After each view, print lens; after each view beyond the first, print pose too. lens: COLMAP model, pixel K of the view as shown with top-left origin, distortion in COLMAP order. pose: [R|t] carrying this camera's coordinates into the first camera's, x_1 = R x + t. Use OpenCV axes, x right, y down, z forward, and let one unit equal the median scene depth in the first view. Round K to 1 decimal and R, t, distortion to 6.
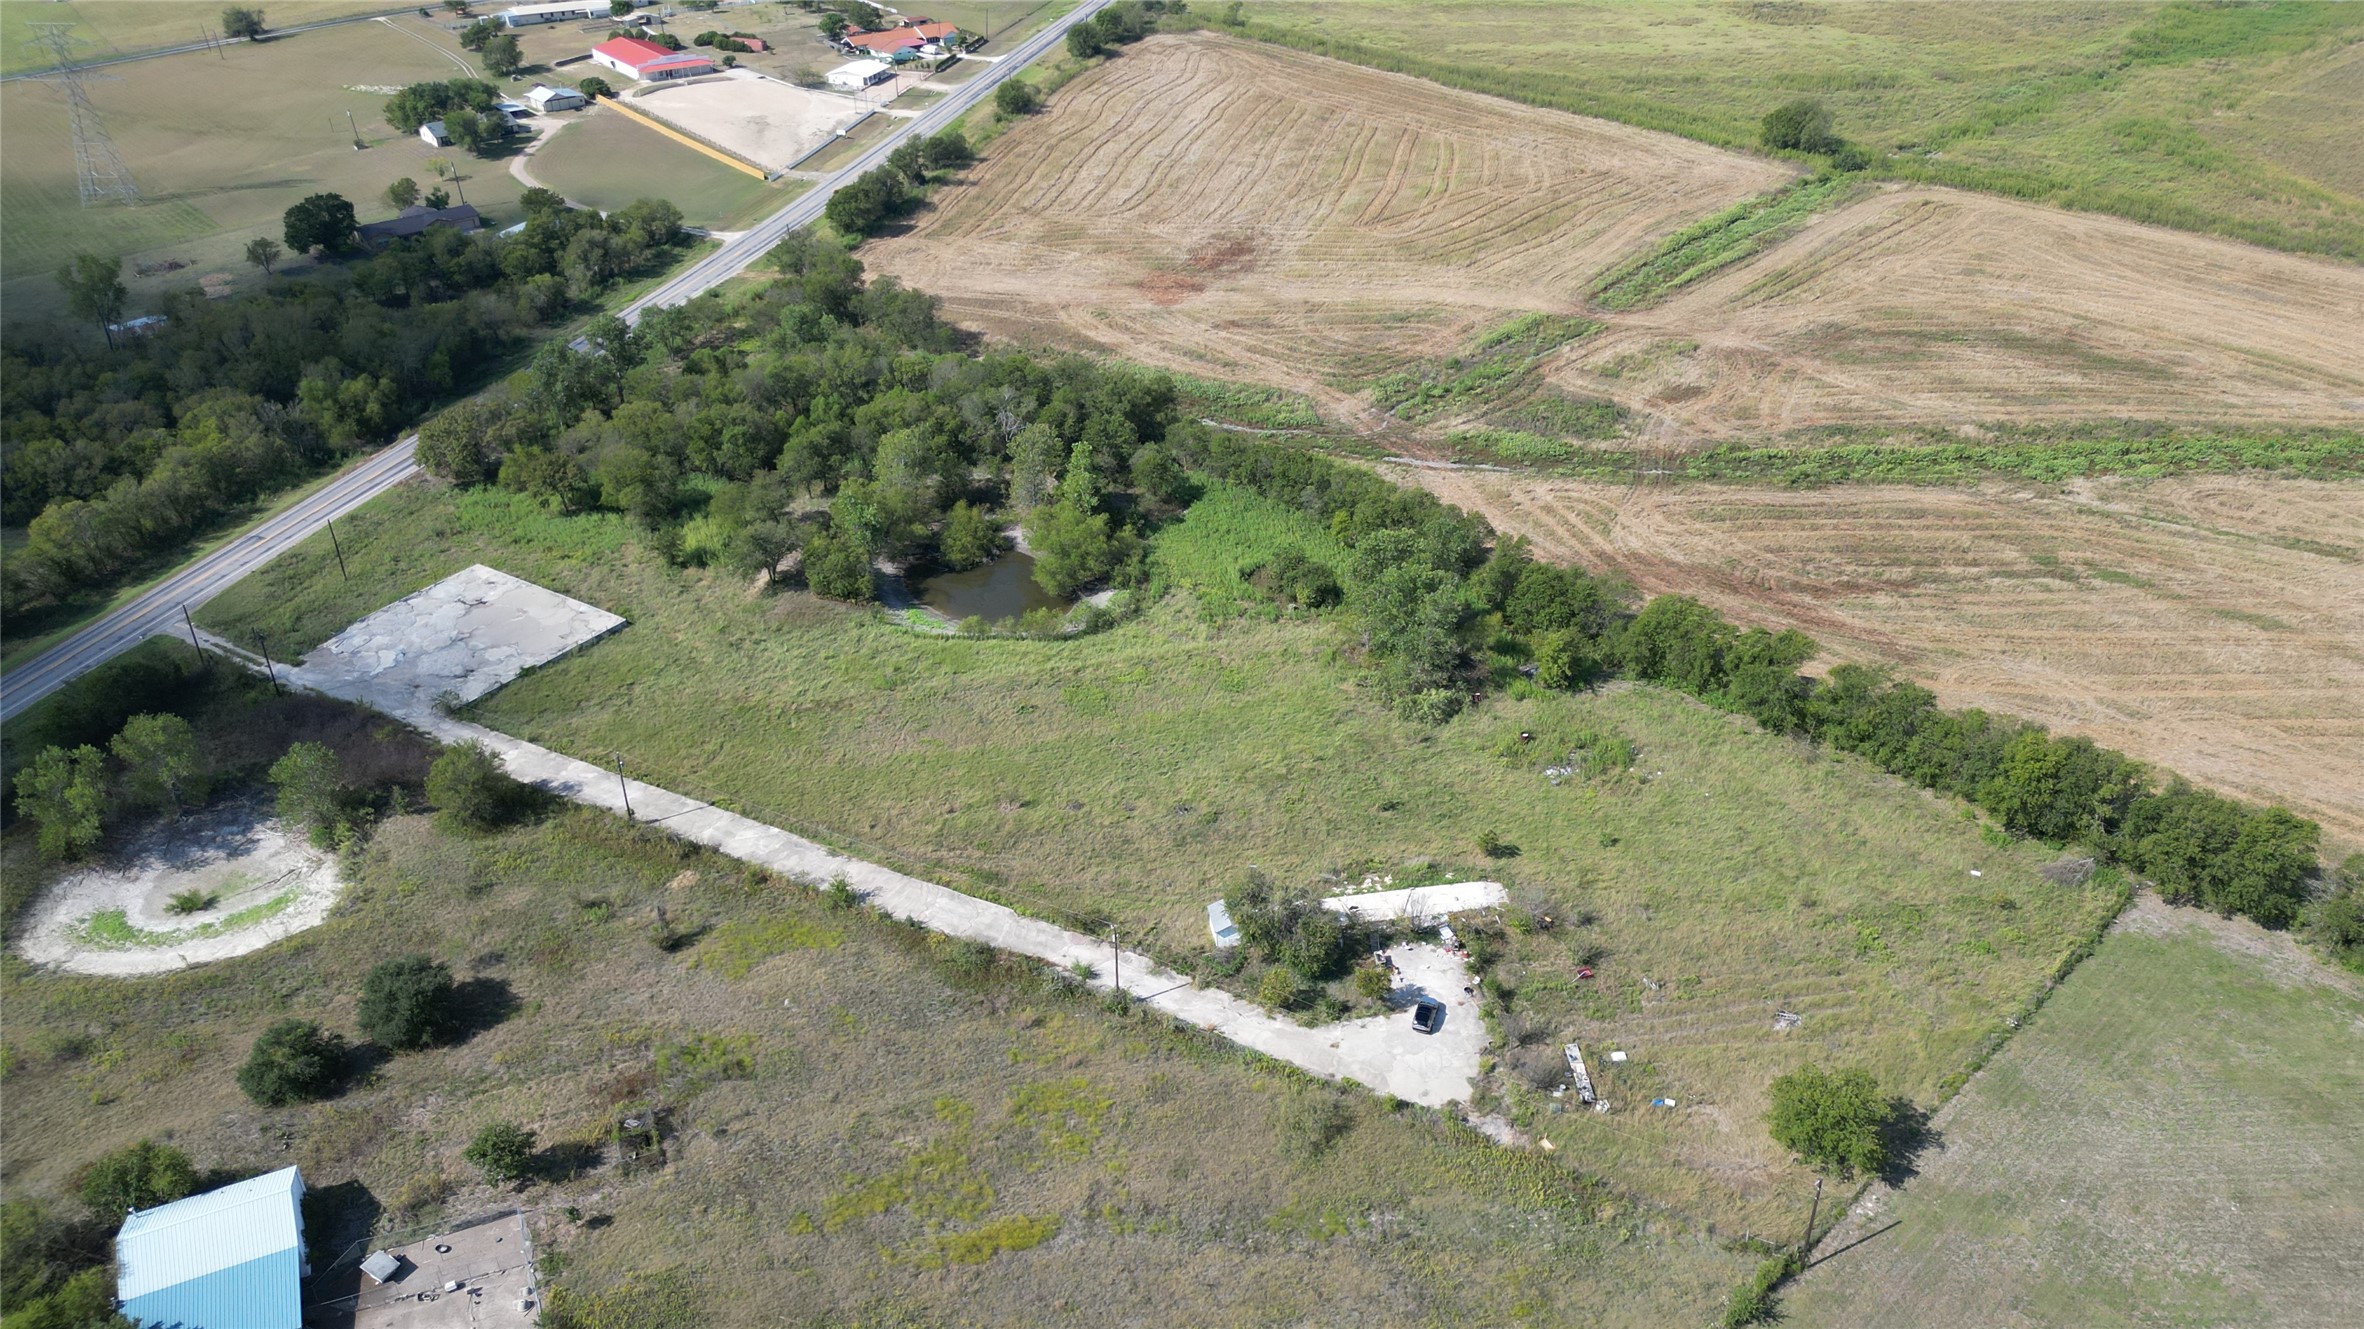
lens RADIAL K [[1645.1, 0, 1179.5], [0, 1645.1, 680.0], [0, 0, 1]] dist [0.066379, -0.060502]
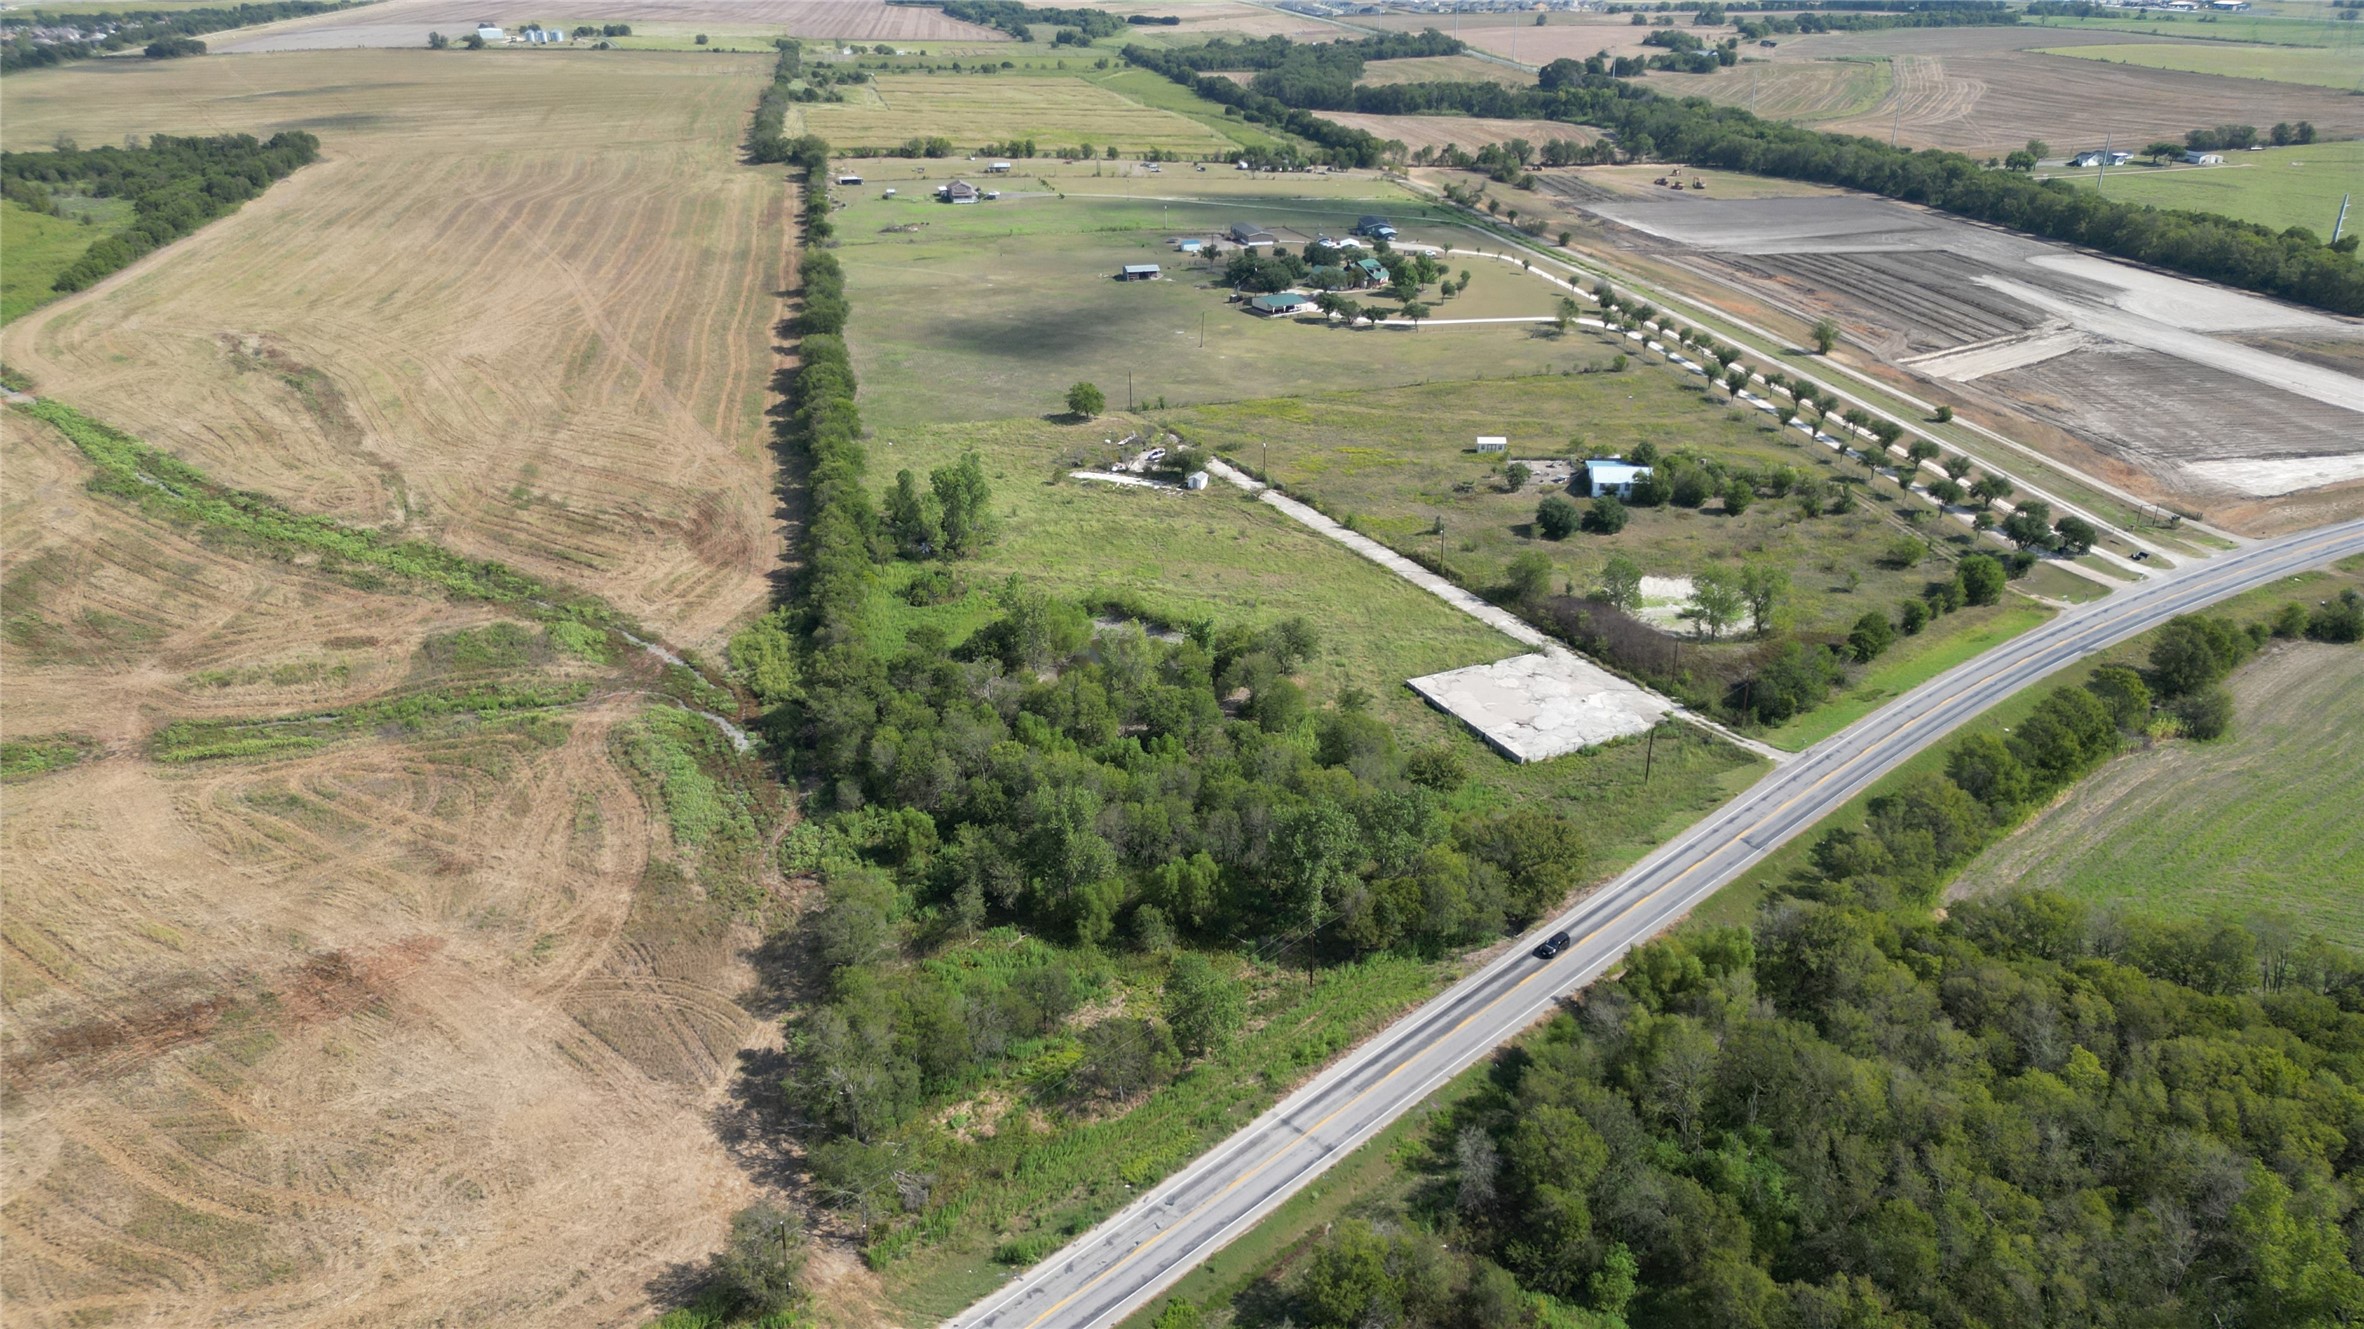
lens RADIAL K [[1645.1, 0, 1179.5], [0, 1645.1, 680.0], [0, 0, 1]] dist [0.066379, -0.060502]
pose [[-0.855193, -0.206971, 0.475193, -0.677214], [0.282095, 0.583268, 0.761722, -0.886696], [-0.434820, 0.785468, -0.440421, 1.422009]]
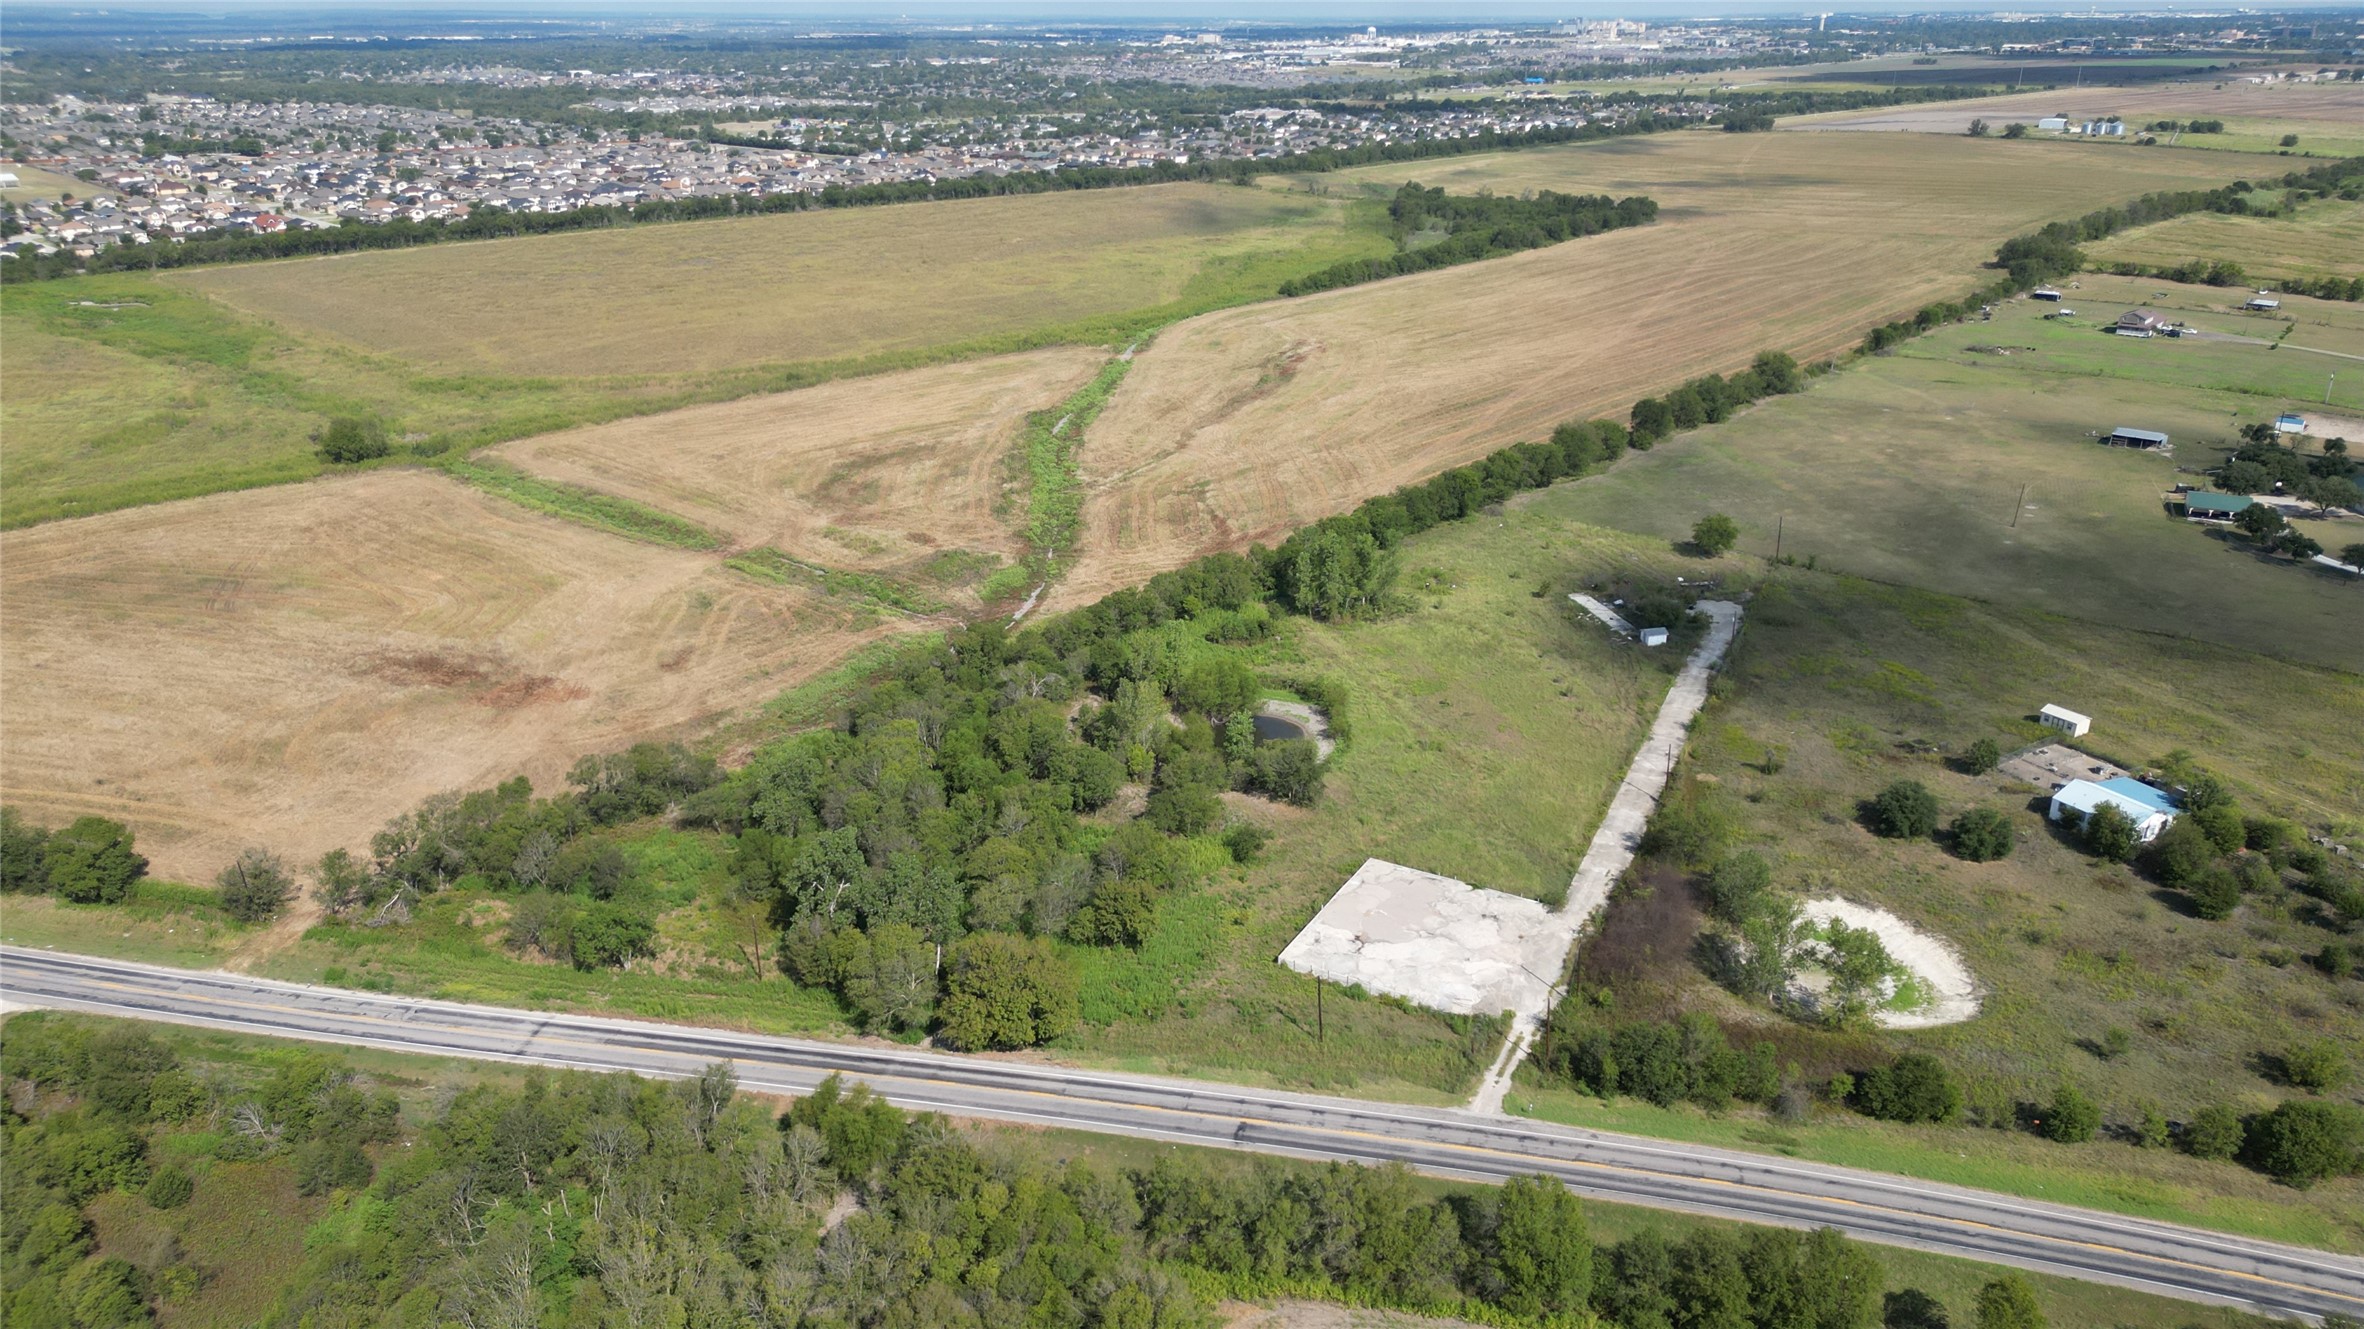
lens RADIAL K [[1645.1, 0, 1179.5], [0, 1645.1, 680.0], [0, 0, 1]] dist [0.066379, -0.060502]
pose [[-0.061997, -0.366473, 0.928361, -1.121191], [0.528224, 0.777158, 0.342060, -0.488601], [-0.846839, 0.511589, 0.145398, 0.792519]]
